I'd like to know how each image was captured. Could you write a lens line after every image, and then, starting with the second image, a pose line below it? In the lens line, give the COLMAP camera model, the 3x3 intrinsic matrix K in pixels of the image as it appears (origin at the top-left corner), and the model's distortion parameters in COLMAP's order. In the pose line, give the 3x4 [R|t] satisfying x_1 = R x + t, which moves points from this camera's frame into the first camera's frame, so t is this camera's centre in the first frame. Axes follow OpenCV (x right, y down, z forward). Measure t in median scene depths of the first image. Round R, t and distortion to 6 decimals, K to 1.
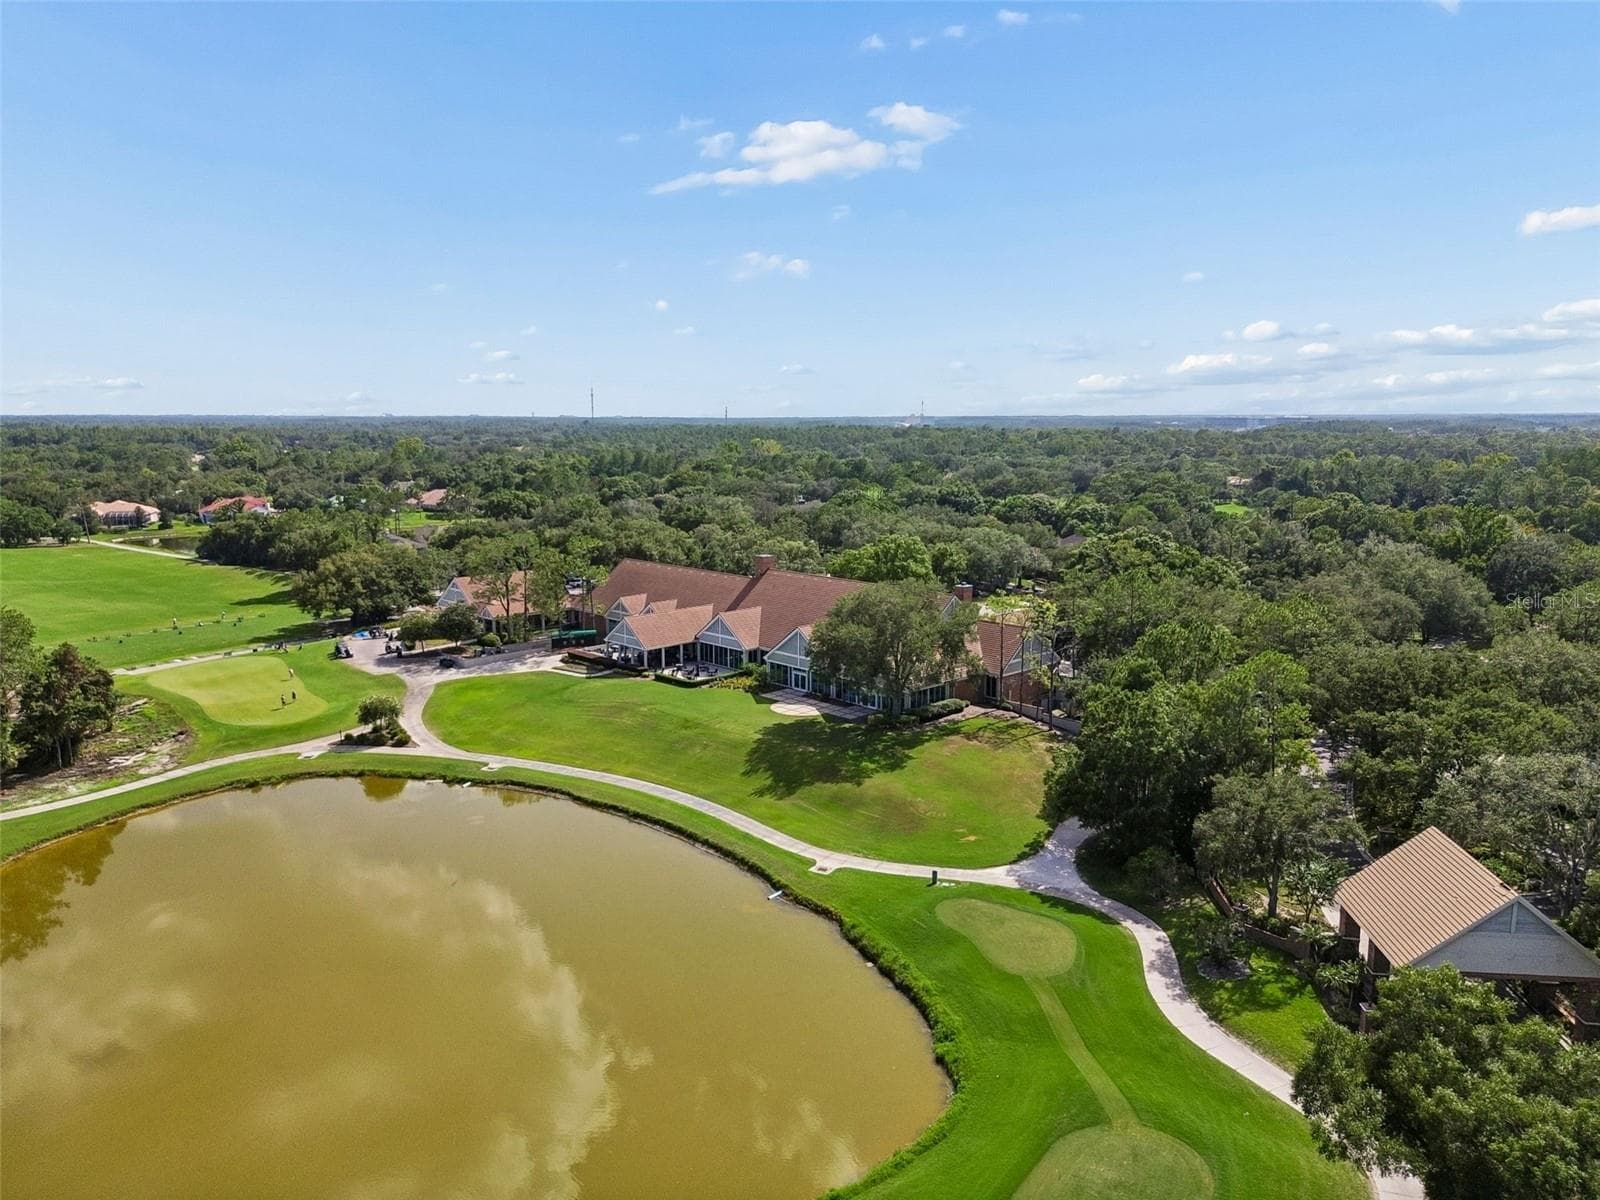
lens RADIAL K [[1158.7, 0, 800.0], [0, 1158.7, 600.0], [0, 0, 1]] dist [0.053262, -0.036641]
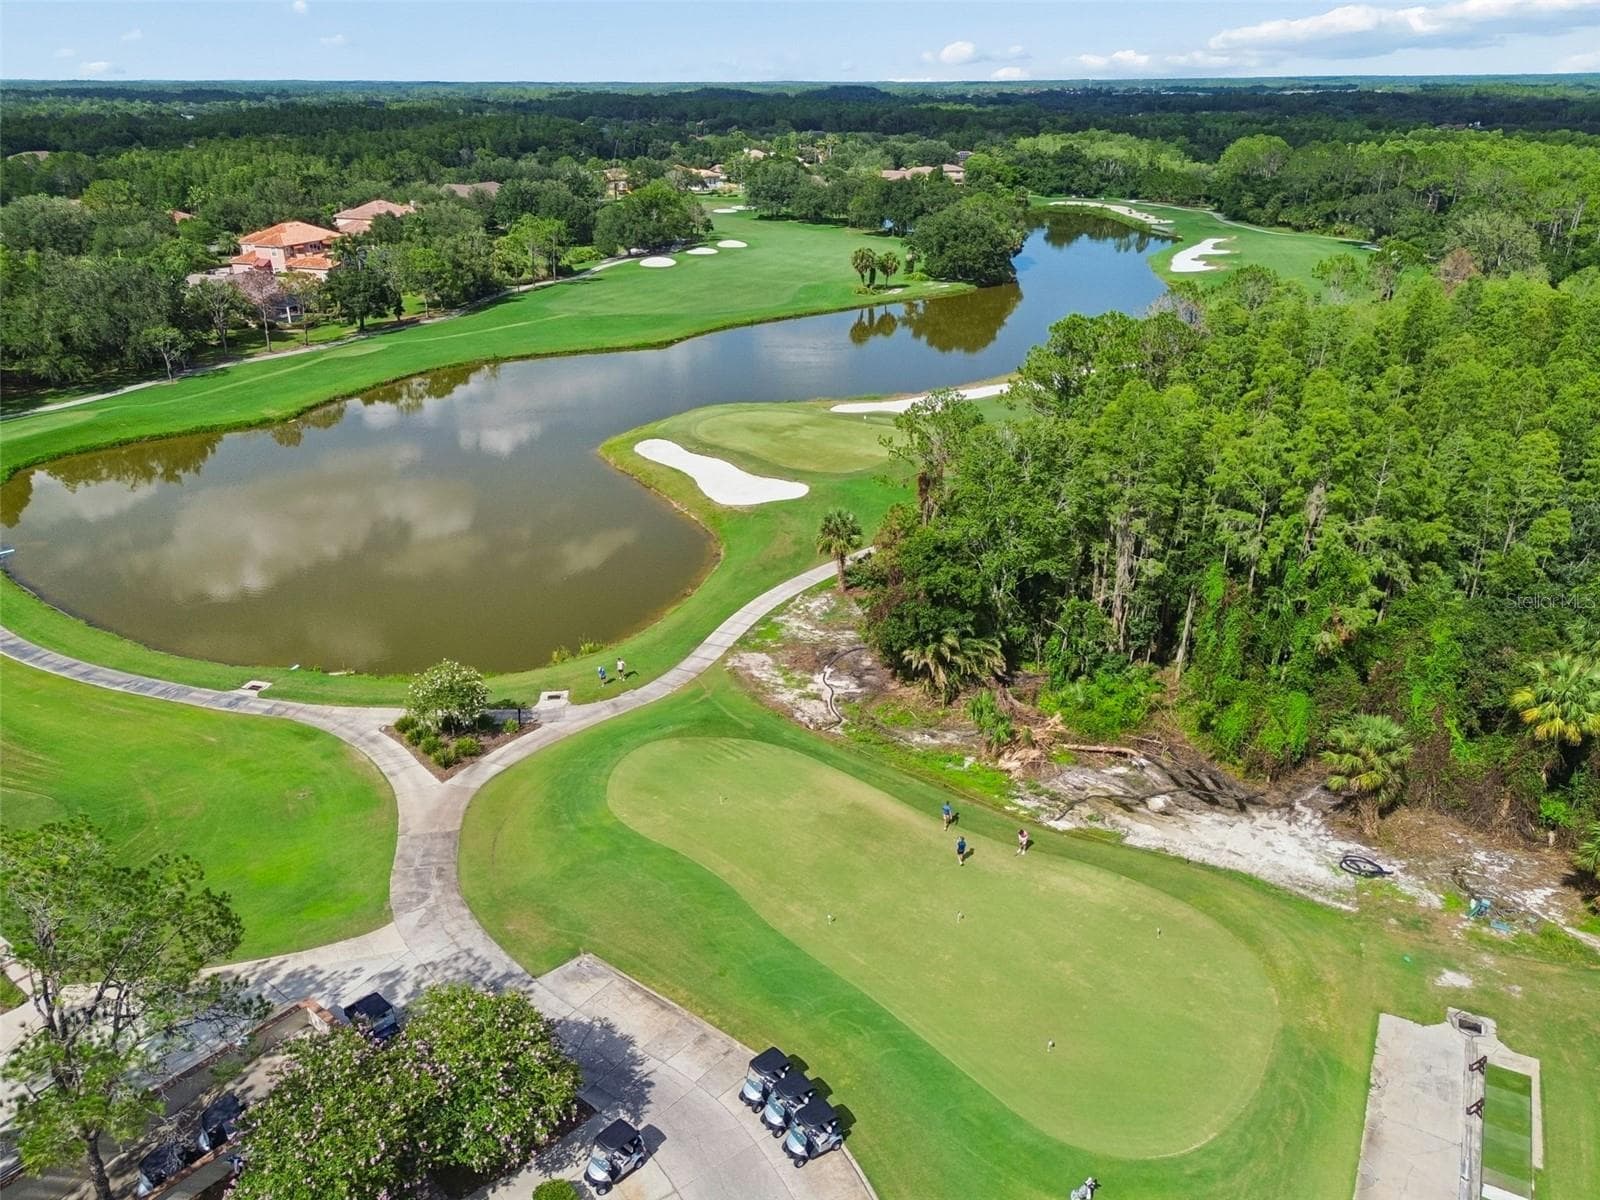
lens RADIAL K [[1158.7, 0, 800.0], [0, 1158.7, 600.0], [0, 0, 1]] dist [0.053262, -0.036641]
pose [[-0.990290, 0.054540, -0.127871, -0.239117], [-0.024559, 0.836722, 0.547078, -0.131191], [0.136830, 0.544906, -0.827258, 0.760038]]
